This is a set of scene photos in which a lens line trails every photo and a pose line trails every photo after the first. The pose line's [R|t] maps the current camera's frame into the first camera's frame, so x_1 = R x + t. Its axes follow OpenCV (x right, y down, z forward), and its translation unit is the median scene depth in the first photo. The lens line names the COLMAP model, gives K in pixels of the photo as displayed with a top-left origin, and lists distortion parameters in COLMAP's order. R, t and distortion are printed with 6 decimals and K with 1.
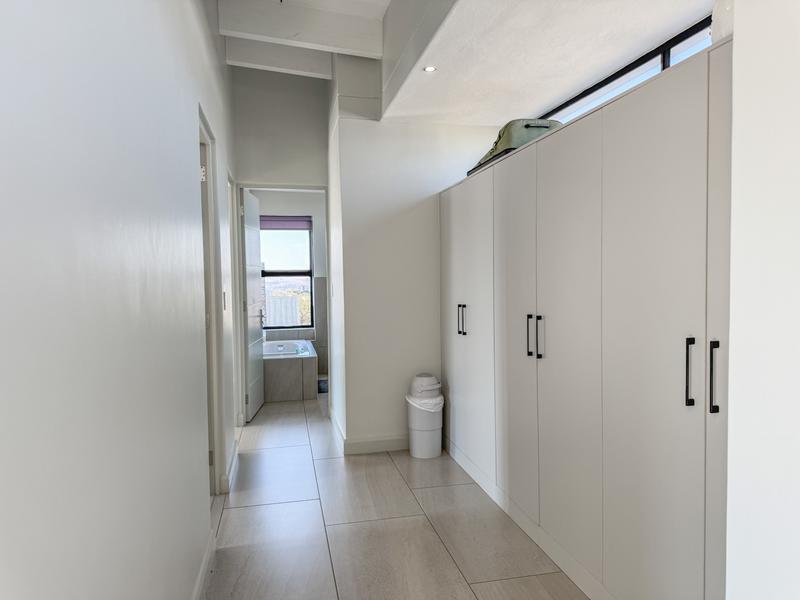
lens RADIAL K [[559.6, 0, 400.0], [0, 559.6, 300.0], [0, 0, 1]] dist [-0.000869, -0.000212]
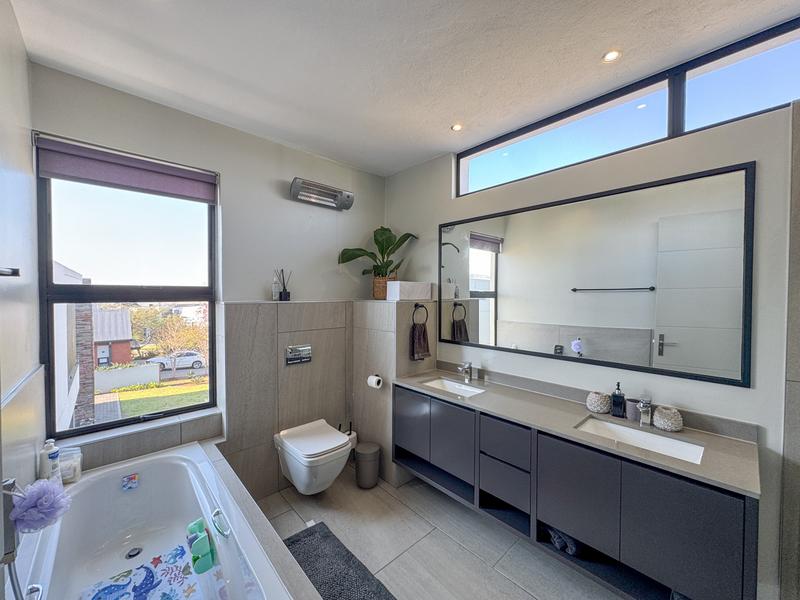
lens RADIAL K [[319.5, 0, 403.0], [0, 319.5, 299.3], [0, 0, 1]] dist [0.002210, 0.000323]
pose [[0.861404, 0.004754, 0.507898, -0.157929], [0.006986, 0.999751, -0.021207, -0.036499], [-0.507872, 0.021817, 0.861156, 0.685296]]
